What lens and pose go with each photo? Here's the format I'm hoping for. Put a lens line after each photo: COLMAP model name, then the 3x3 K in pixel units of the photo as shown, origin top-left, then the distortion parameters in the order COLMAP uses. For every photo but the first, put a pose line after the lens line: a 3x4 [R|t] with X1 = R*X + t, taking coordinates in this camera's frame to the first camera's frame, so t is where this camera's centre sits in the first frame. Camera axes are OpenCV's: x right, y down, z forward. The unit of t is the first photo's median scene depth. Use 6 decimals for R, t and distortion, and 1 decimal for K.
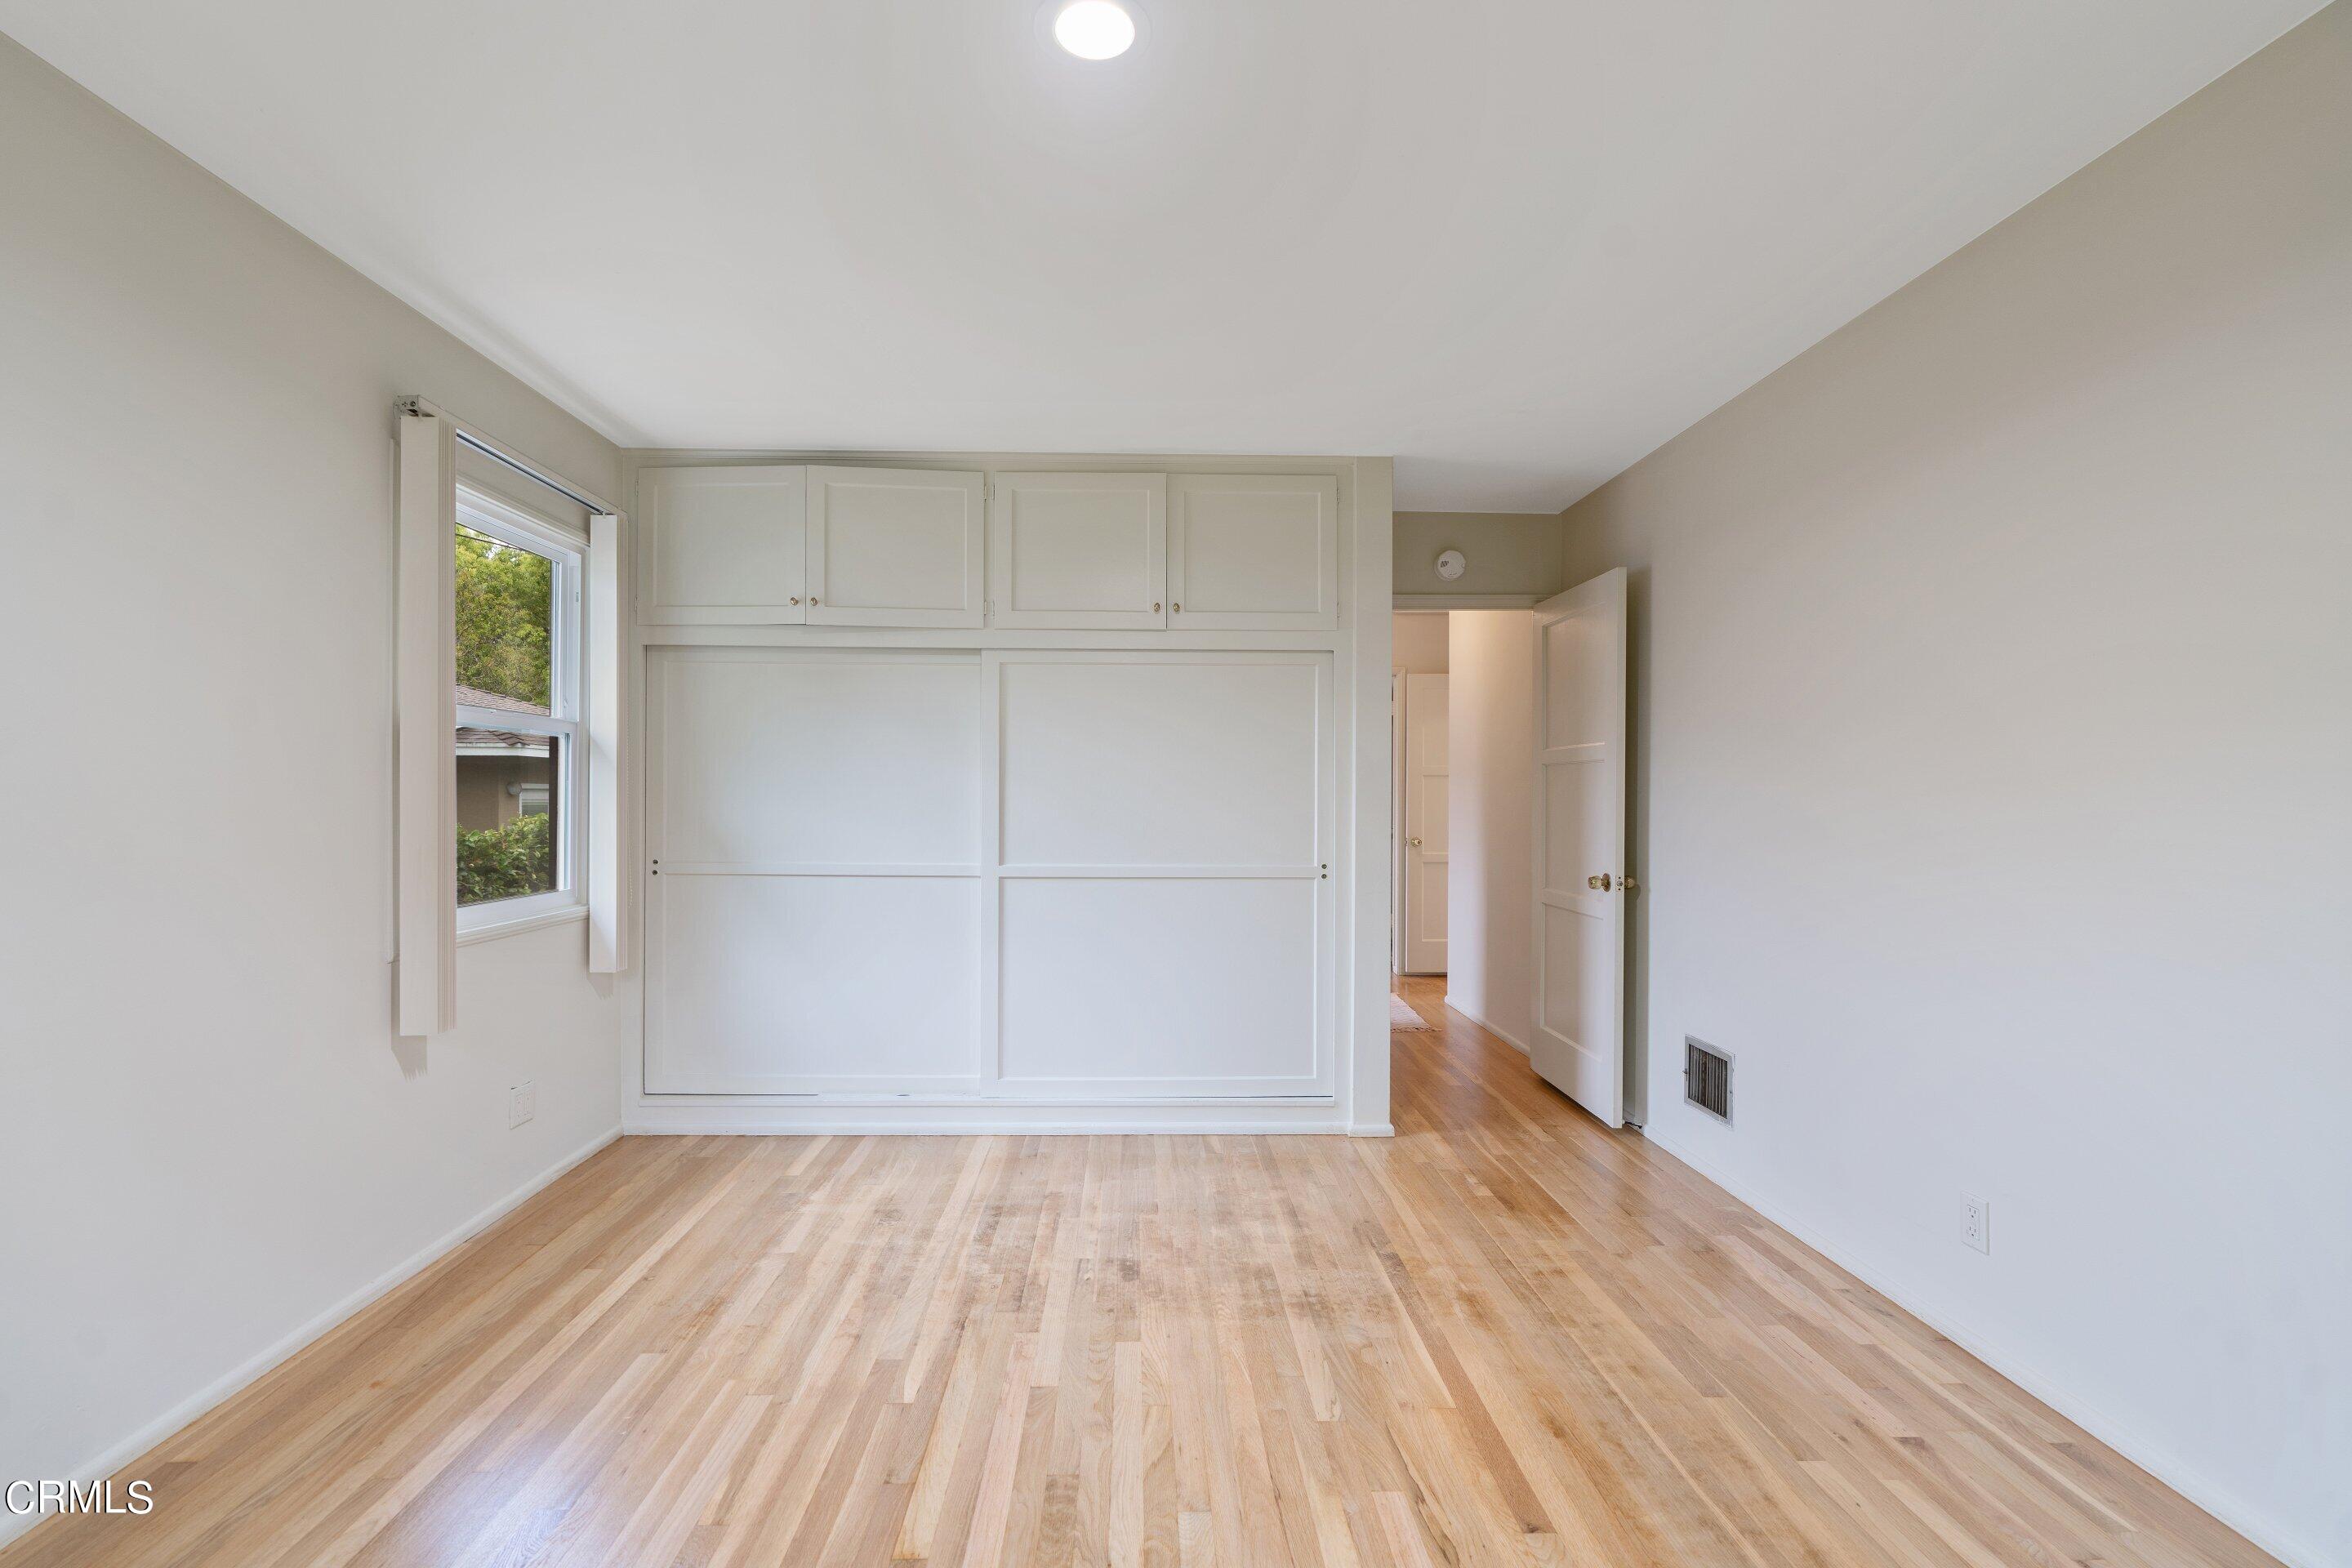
lens RADIAL K [[1060.0, 0, 1167.7], [0, 1060.0, 789.6], [0, 0, 1]] dist [-0.011099, 0.001488]
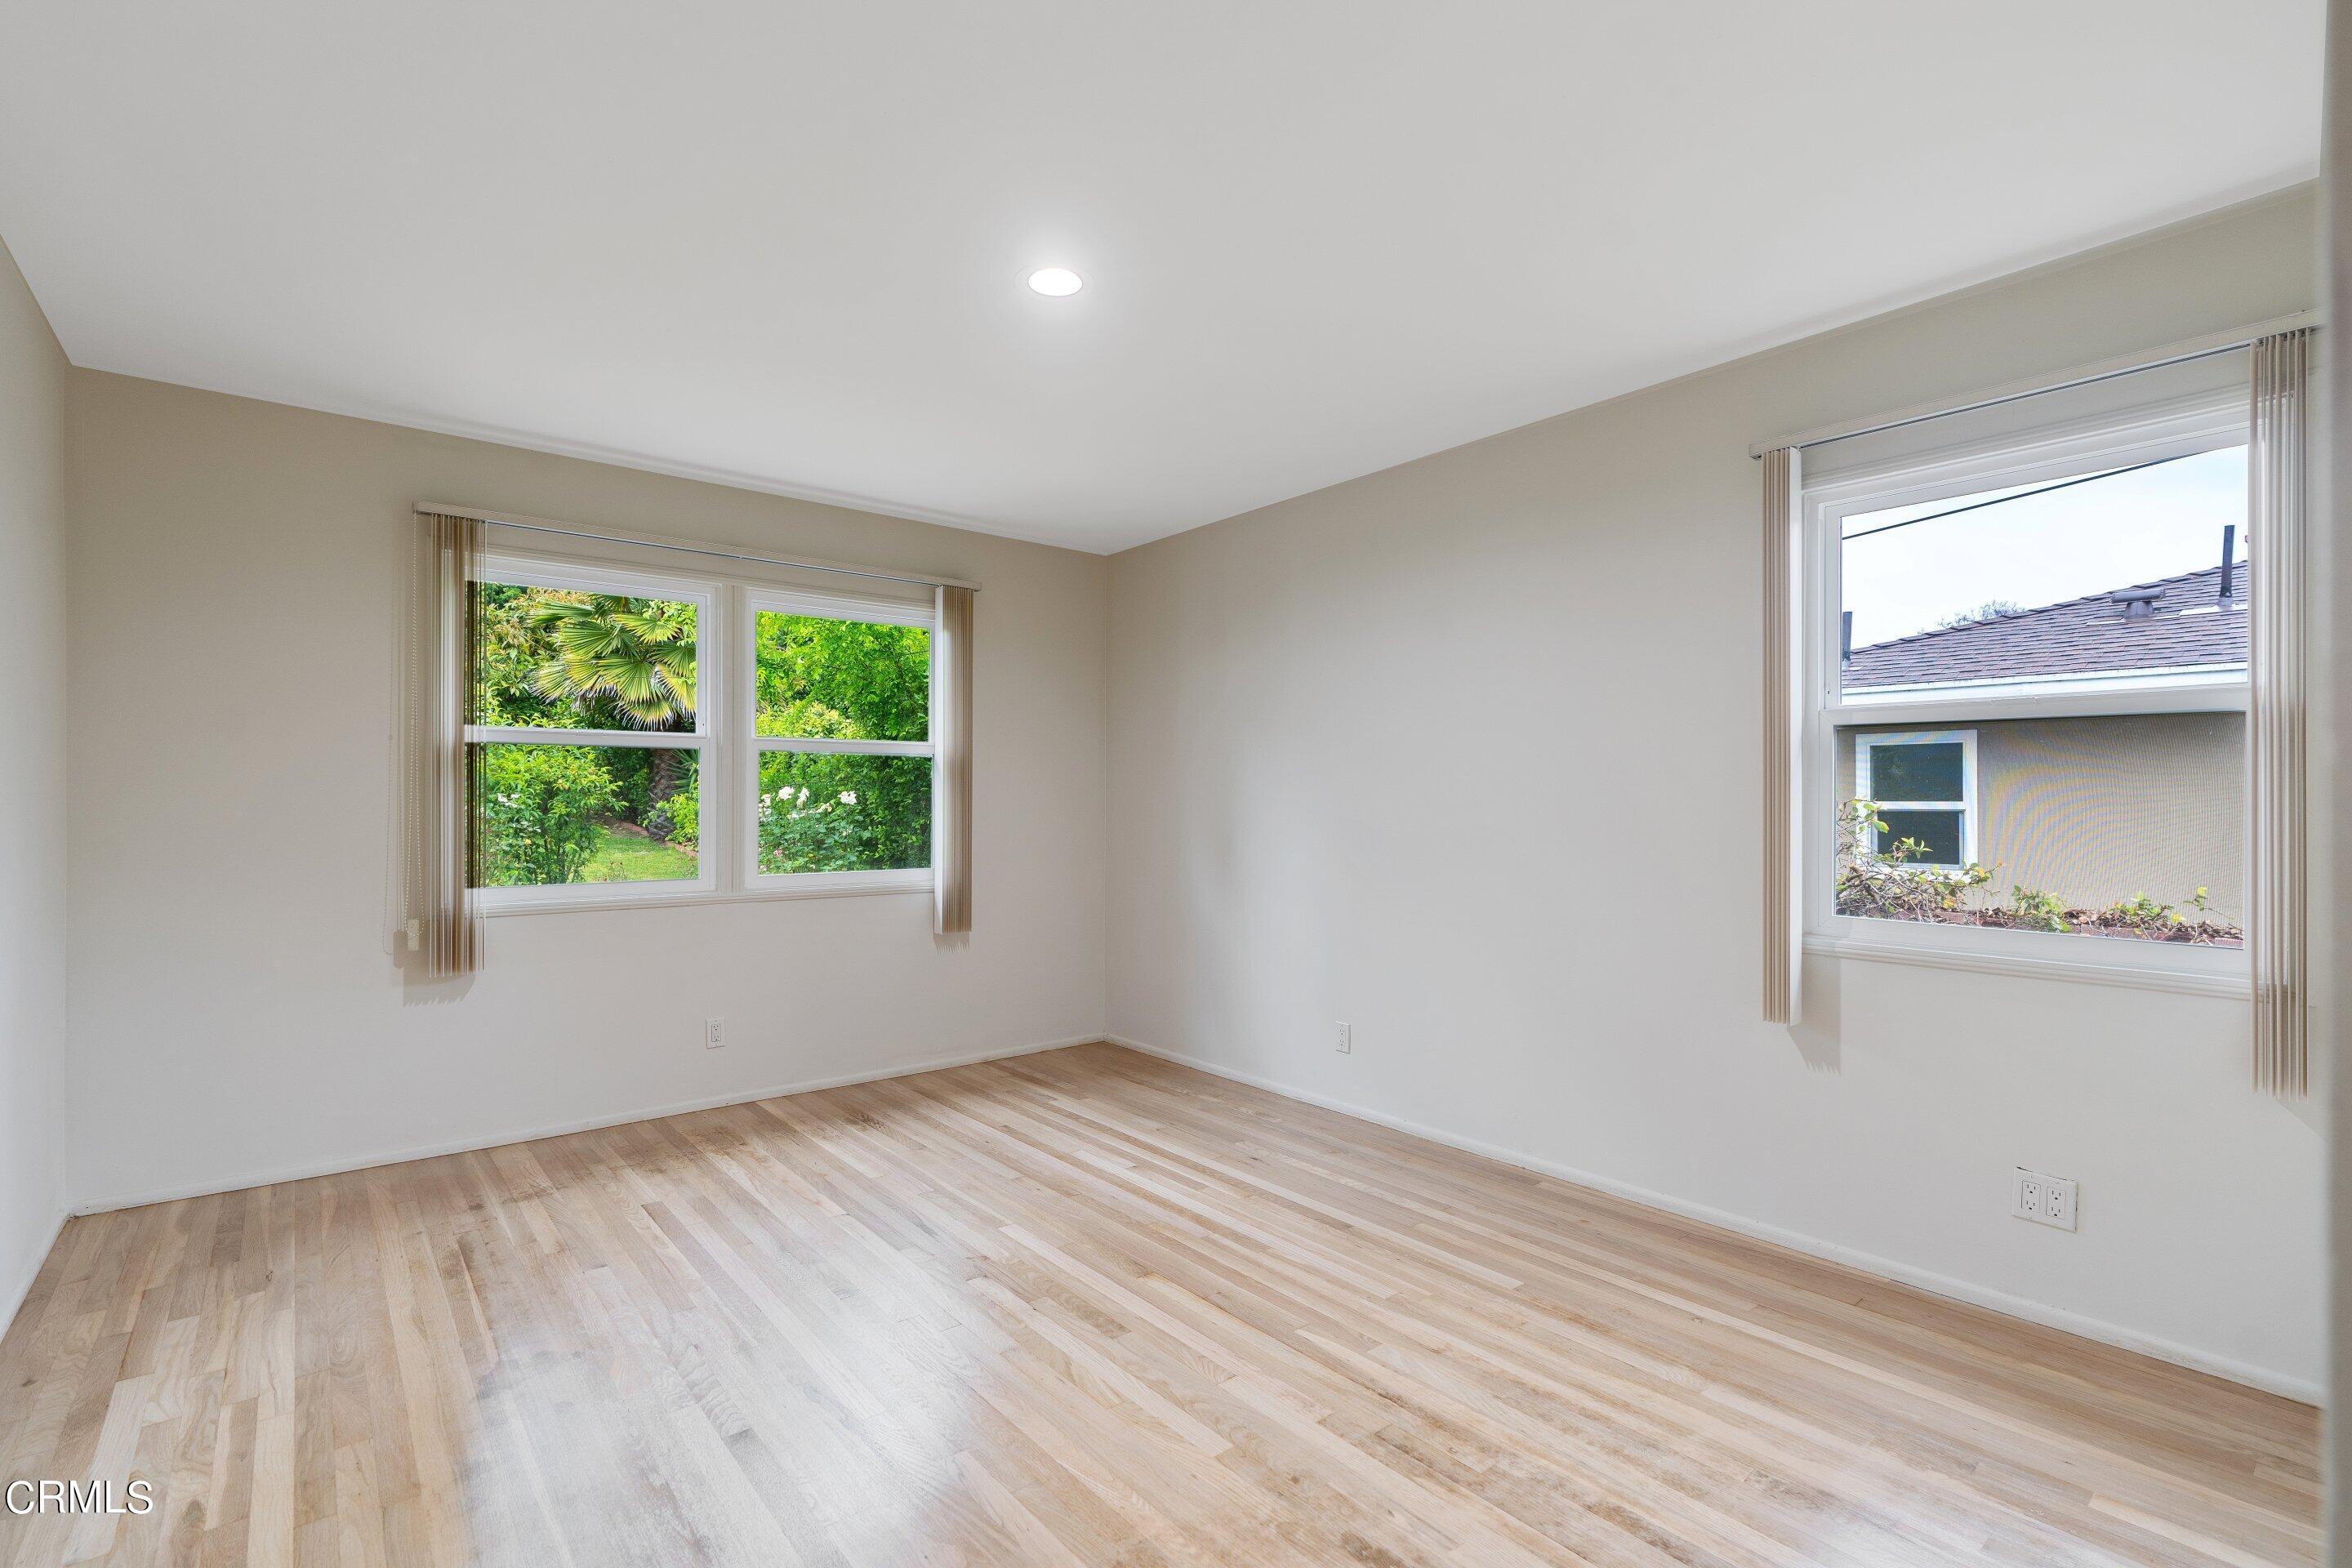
lens RADIAL K [[1060.0, 0, 1172.1], [0, 1060.0, 790.9], [0, 0, 1]] dist [-0.011099, 0.001488]
pose [[-0.782961, -0.010086, -0.621989, 0.492373], [-0.006908, 0.999948, -0.007520, 0.004122], [0.622032, -0.001591, -0.782990, 1.539951]]
